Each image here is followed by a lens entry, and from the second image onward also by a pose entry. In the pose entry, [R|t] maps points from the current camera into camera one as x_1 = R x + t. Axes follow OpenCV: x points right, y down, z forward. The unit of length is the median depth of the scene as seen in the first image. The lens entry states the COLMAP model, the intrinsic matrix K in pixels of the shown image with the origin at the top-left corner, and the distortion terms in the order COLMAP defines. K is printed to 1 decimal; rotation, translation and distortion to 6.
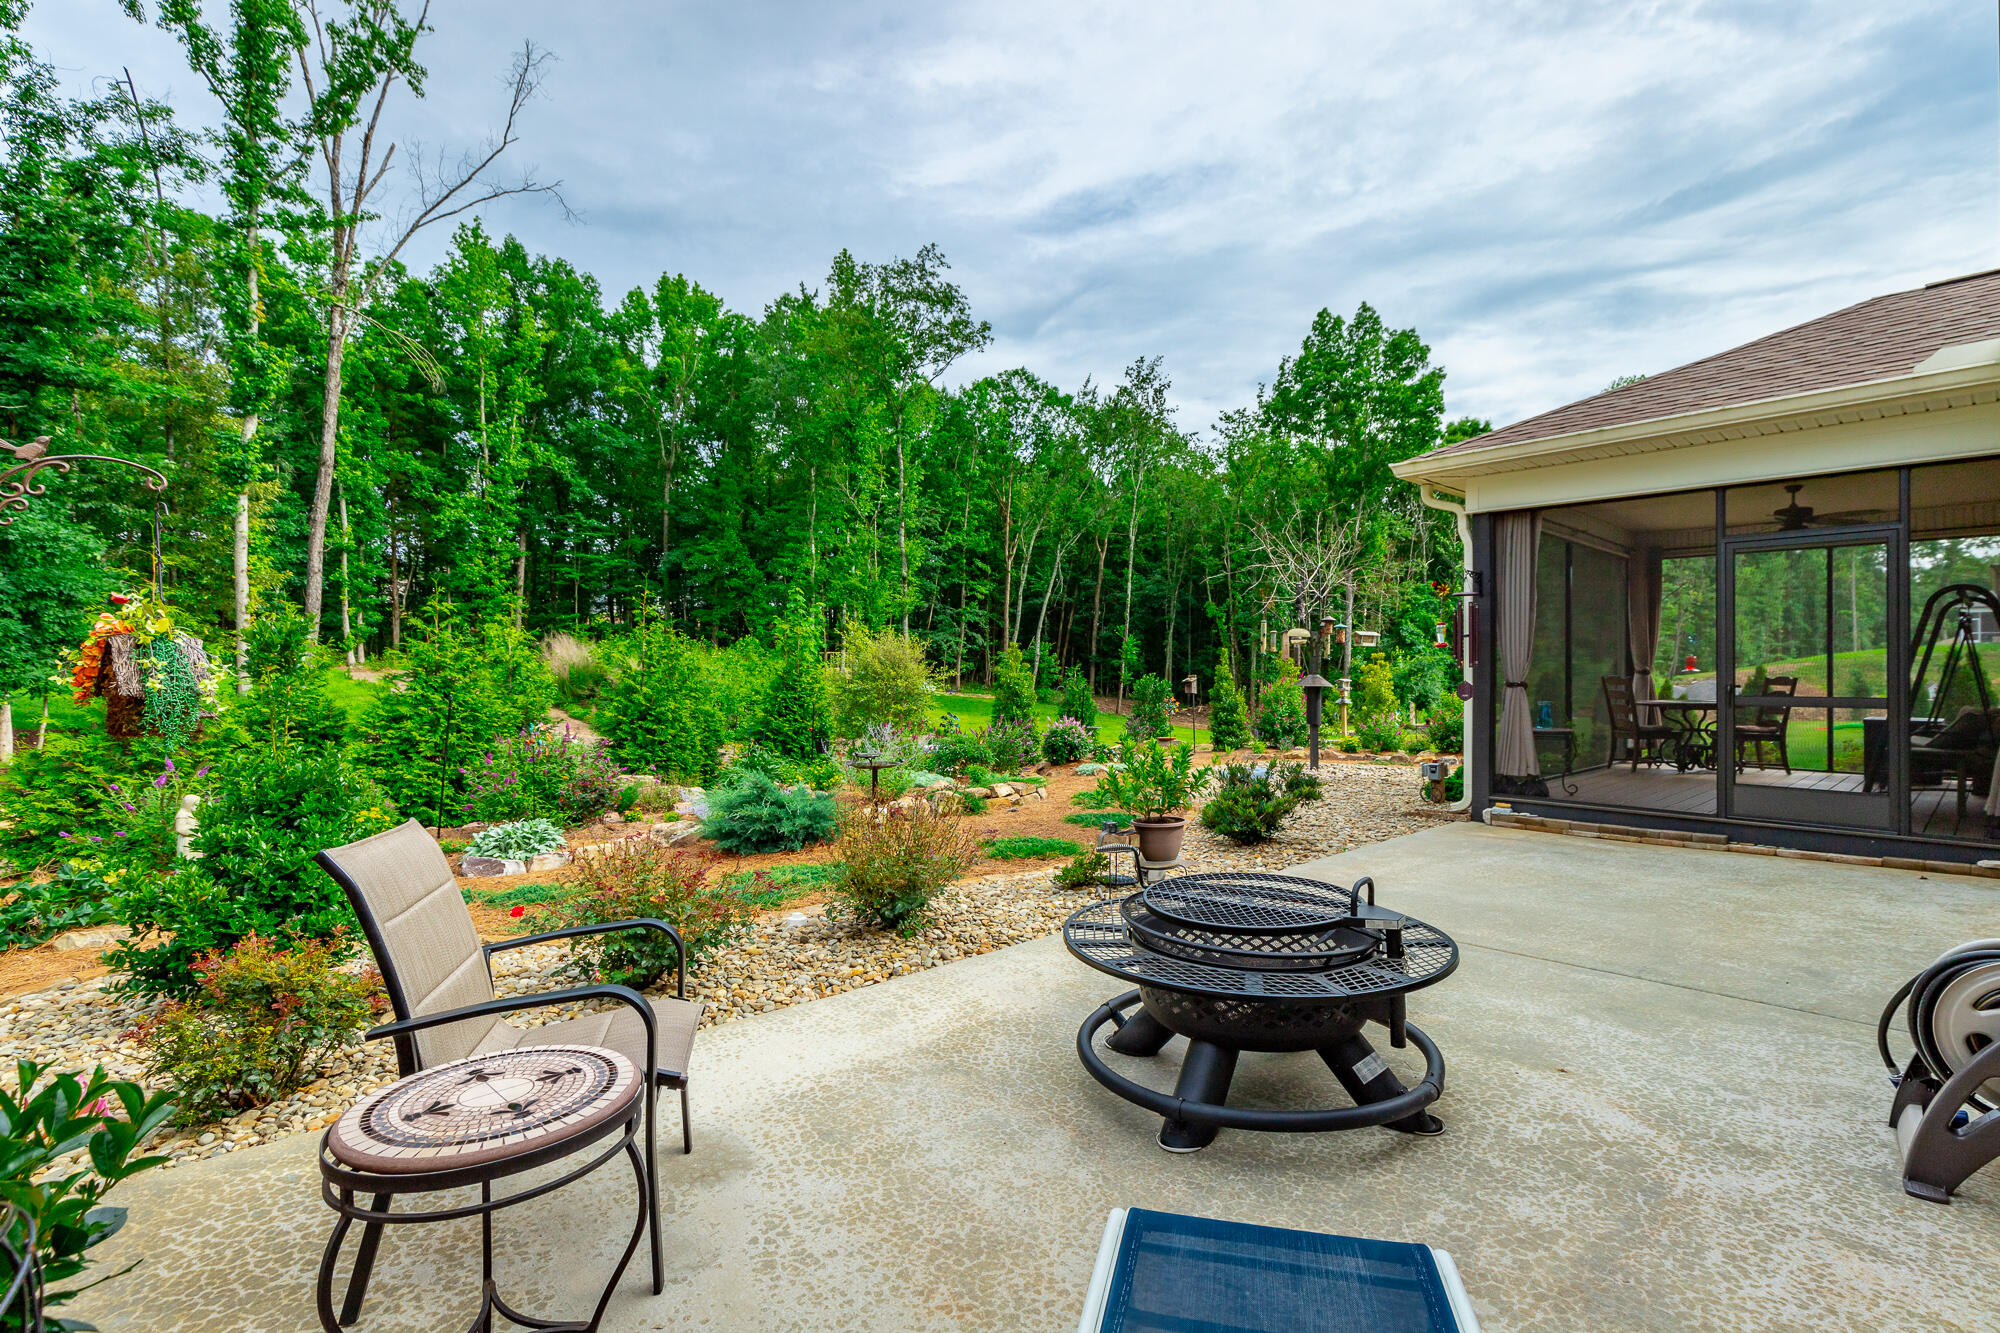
lens RADIAL K [[897.4, 0, 1011.0], [0, 897.4, 674.4], [0, 0, 1]] dist [0.002233, -0.000083]
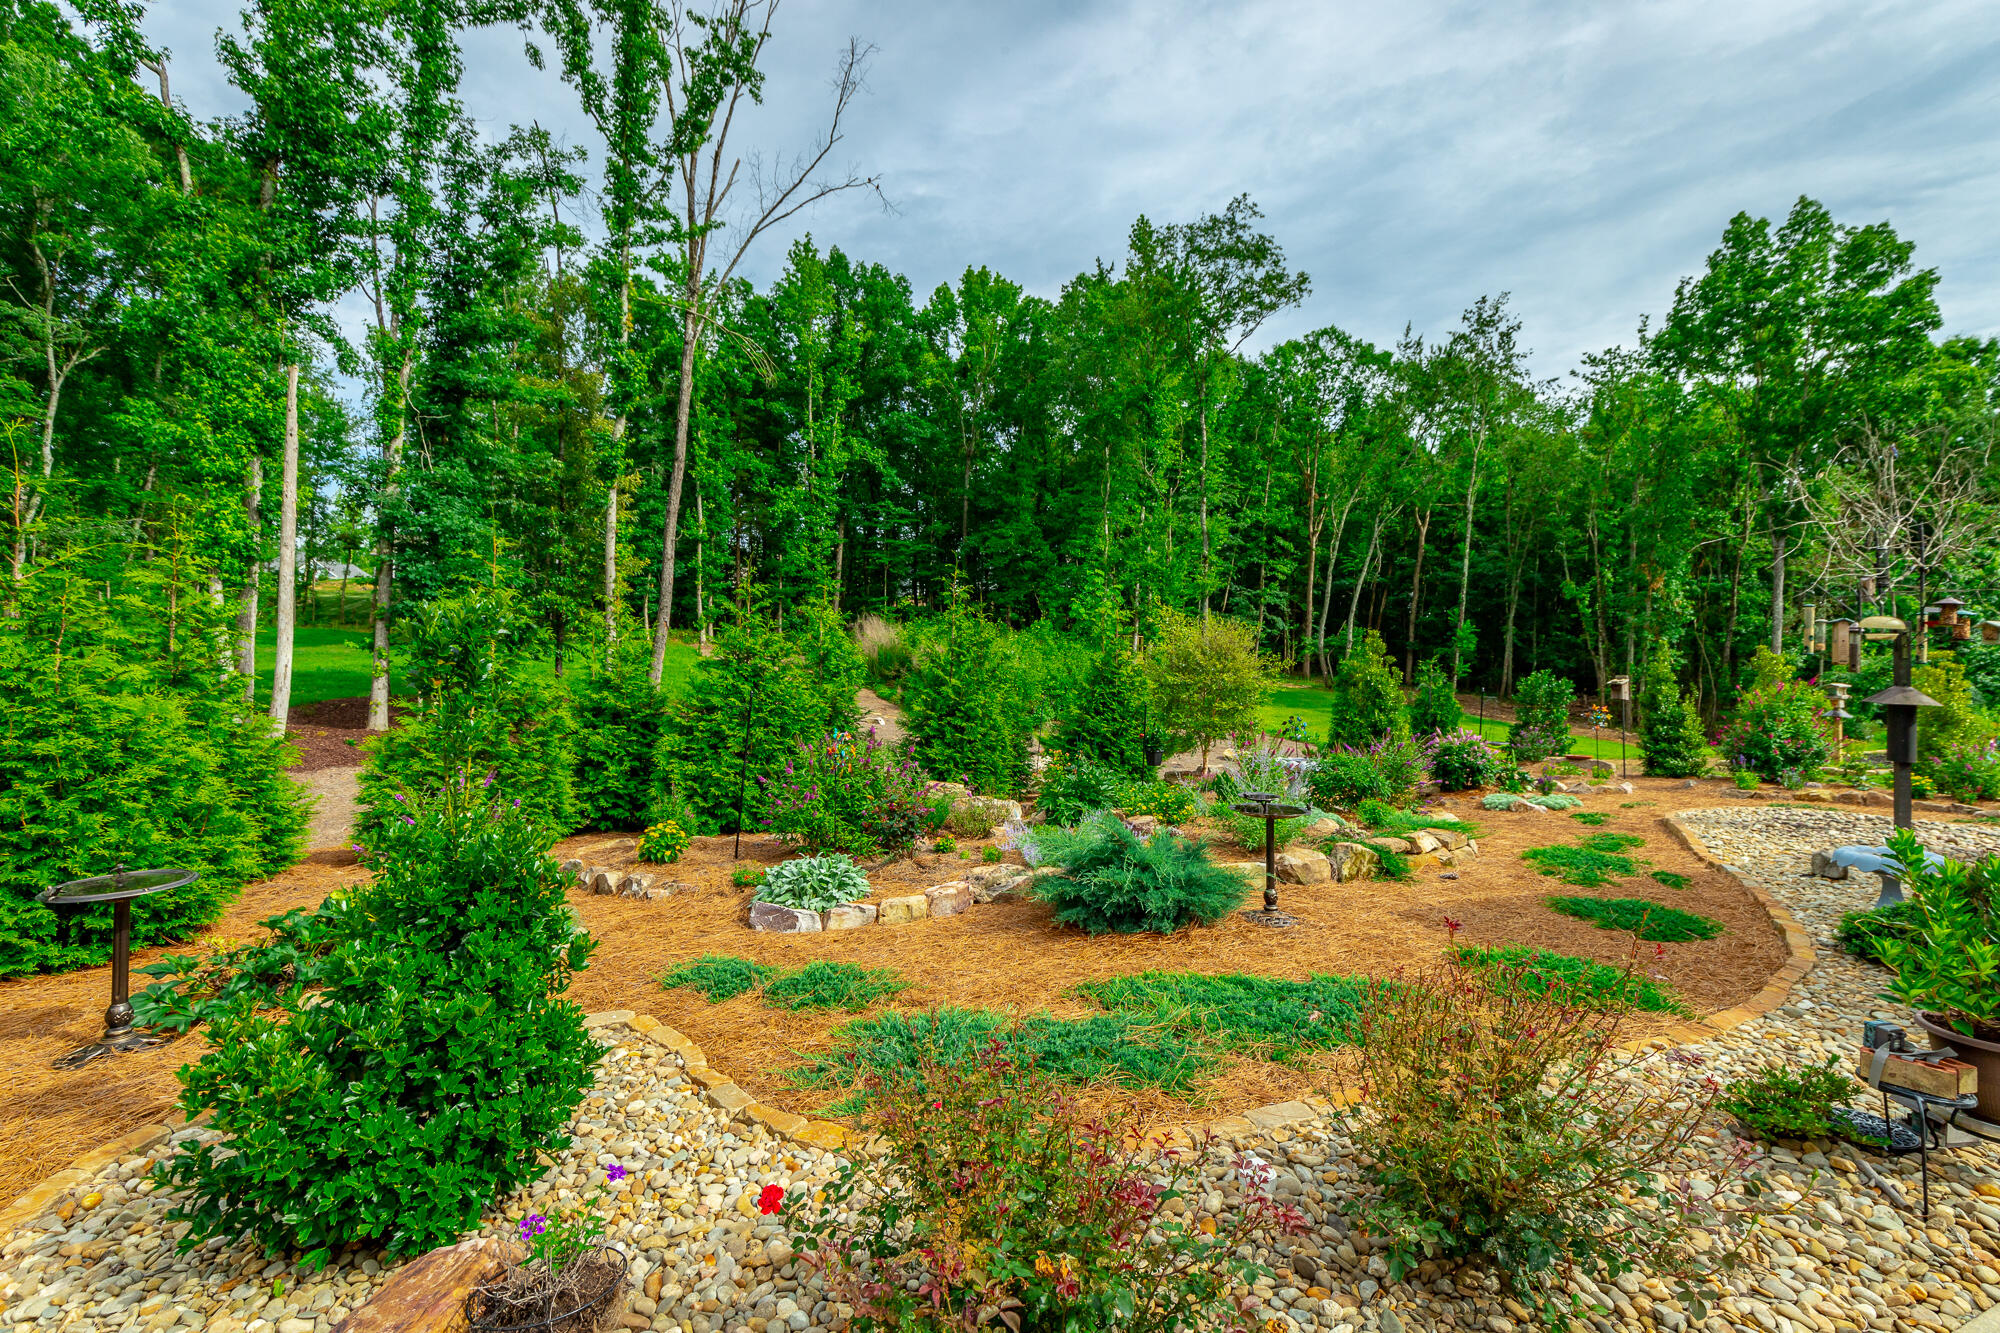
lens RADIAL K [[896.6, 0, 1004.1], [0, 896.6, 649.9], [0, 0, 1]] dist [-0.001379, -0.000451]
pose [[0.949922, 0.016210, -0.312067, -0.022057], [-0.018523, 0.999819, -0.004448, -0.002948], [0.311938, 0.010006, 0.950050, 0.044952]]
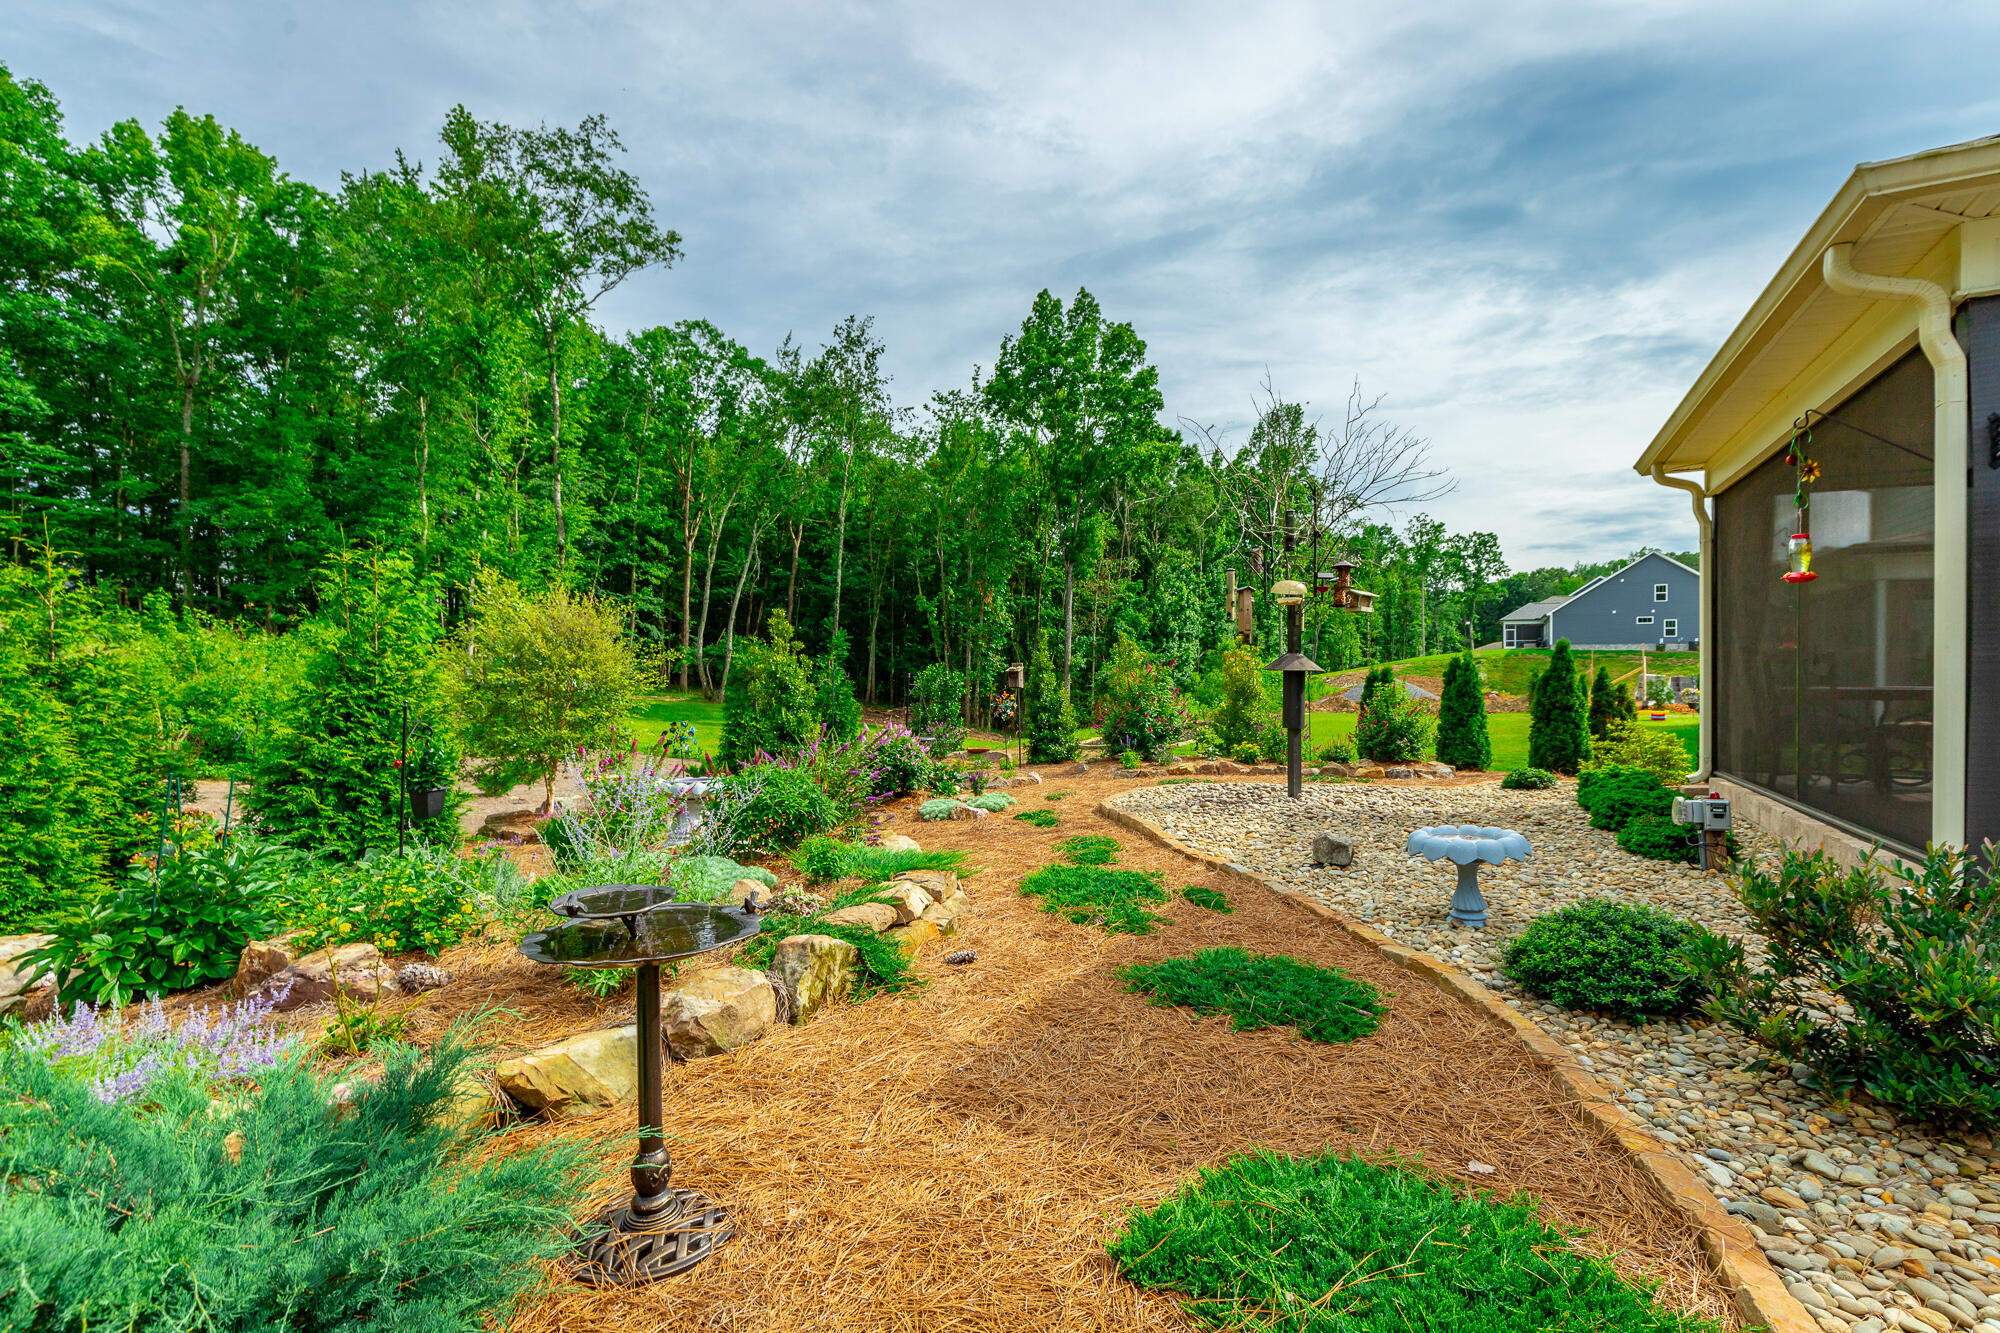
lens RADIAL K [[897.4, 0, 1011.0], [0, 897.4, 674.4], [0, 0, 1]] dist [0.002233, -0.000083]
pose [[0.936271, -0.001398, 0.351275, -0.023893], [0.002080, 0.999997, -0.001564, 0.004479], [-0.351272, 0.002195, 0.936271, 0.119689]]
